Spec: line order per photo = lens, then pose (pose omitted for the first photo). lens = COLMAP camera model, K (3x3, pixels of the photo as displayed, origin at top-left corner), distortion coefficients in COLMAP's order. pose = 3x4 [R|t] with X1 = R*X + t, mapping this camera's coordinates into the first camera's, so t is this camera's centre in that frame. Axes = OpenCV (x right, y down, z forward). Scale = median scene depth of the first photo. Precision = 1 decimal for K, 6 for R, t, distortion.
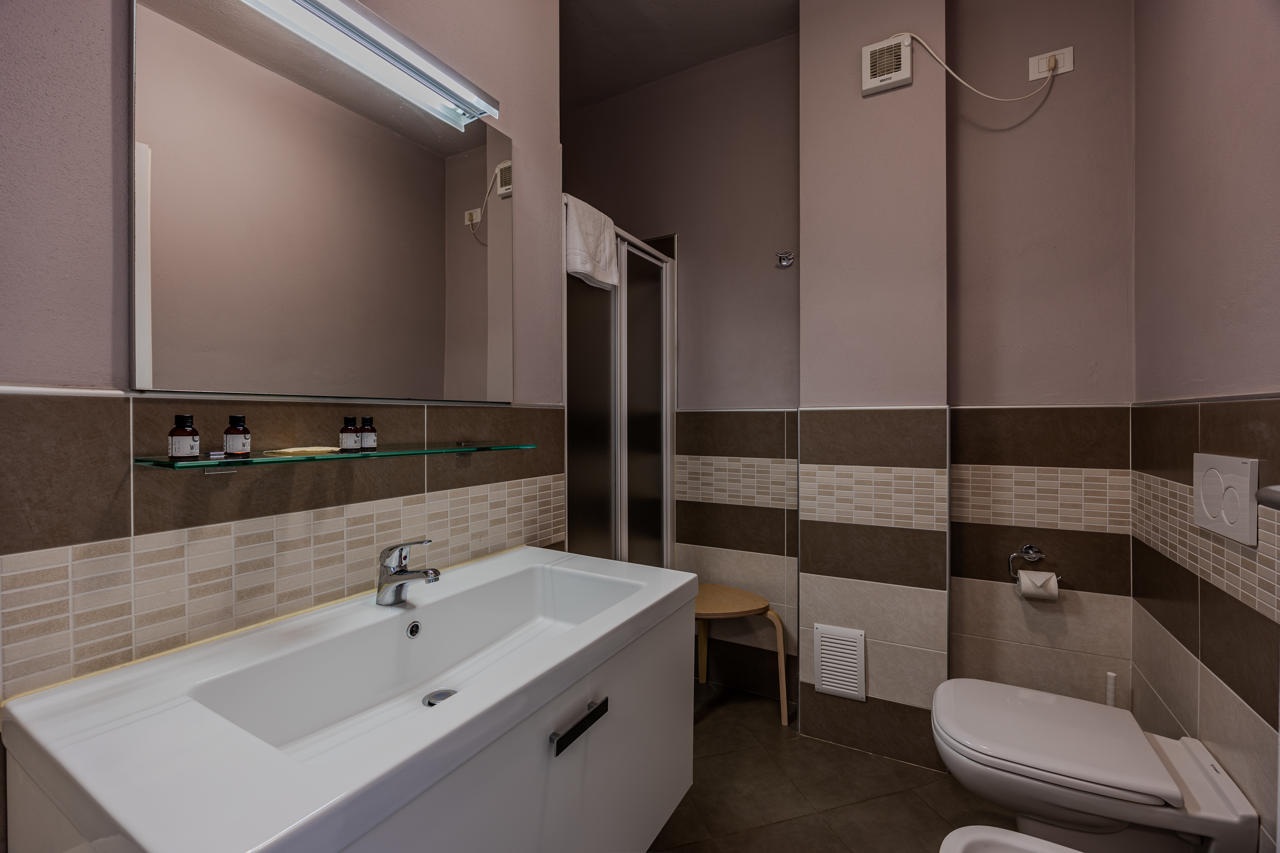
lens RADIAL K [[548.5, 0, 643.5], [0, 548.5, 420.5], [0, 0, 1]] dist [-0.000061, 0.000030]
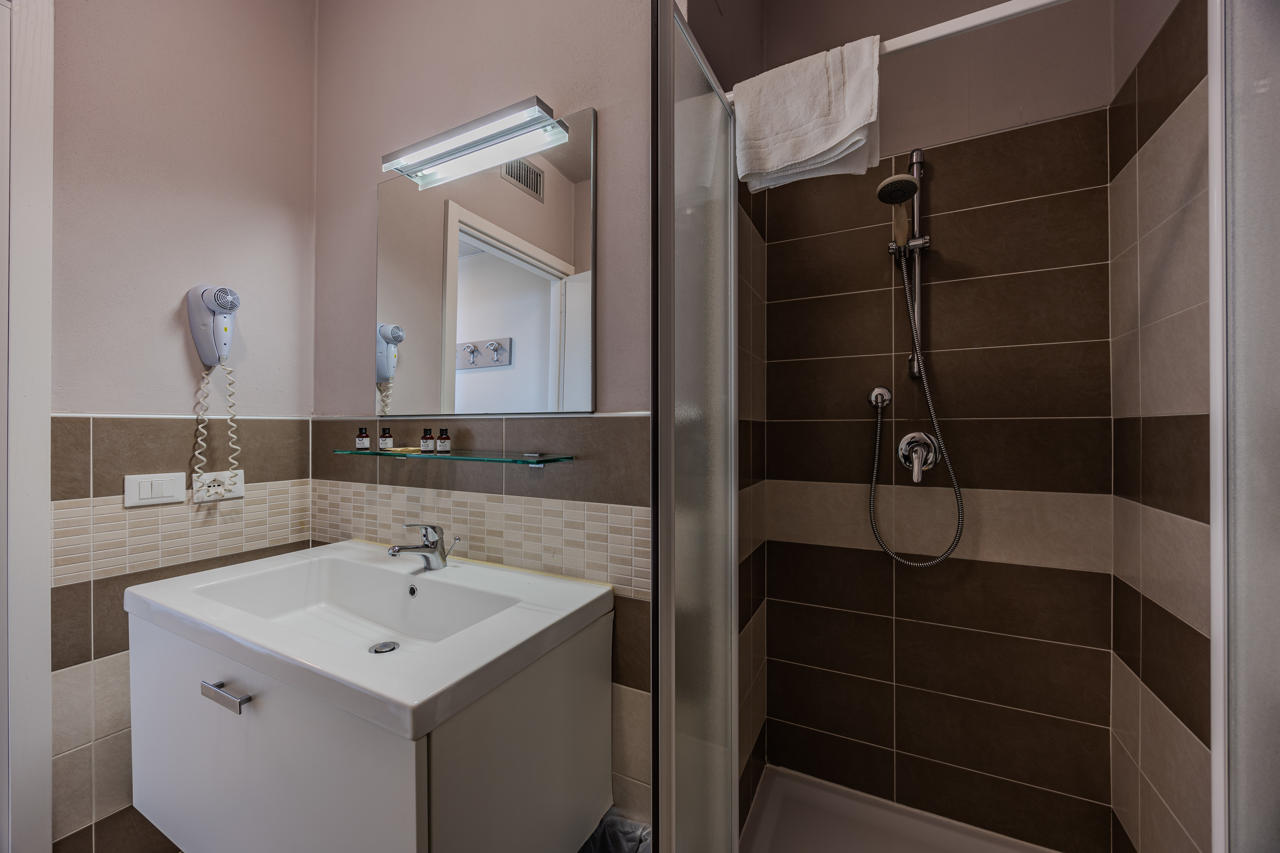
lens RADIAL K [[489.2, 0, 629.2], [0, 489.2, 430.4], [0, 0, 1]] dist [0.001229, -0.000176]
pose [[0.008547, 0.001128, -0.999963, 0.736151], [-0.006746, 0.999977, 0.001070, -0.006122], [0.999941, 0.006736, 0.008555, 1.469787]]
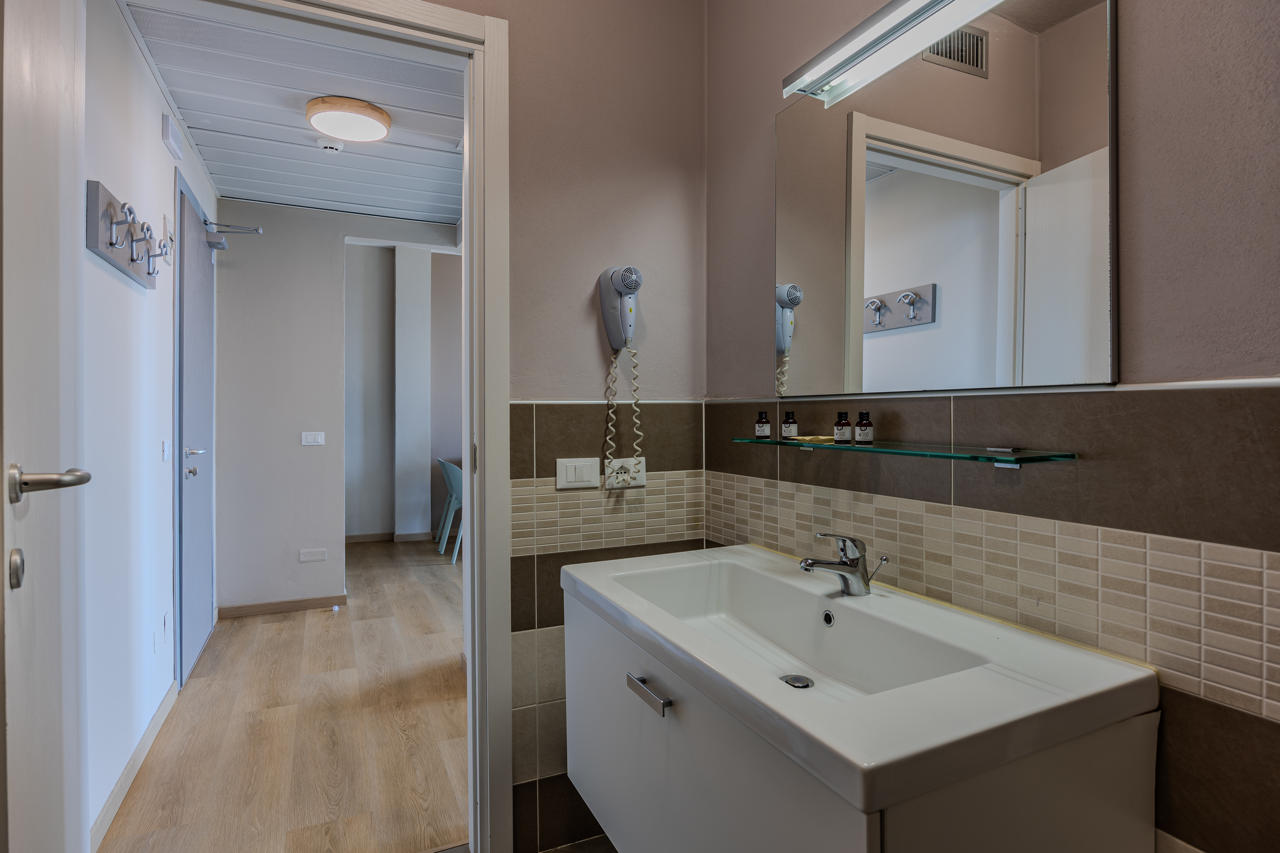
lens RADIAL K [[651.3, 0, 639.7], [0, 651.3, 416.3], [0, 0, 1]] dist [-0.001490, -0.001446]
pose [[-0.585887, 0.003195, -0.810387, 0.761717], [-0.000947, 0.999989, 0.004626, -0.003008], [0.810393, 0.003478, -0.585877, 1.394689]]
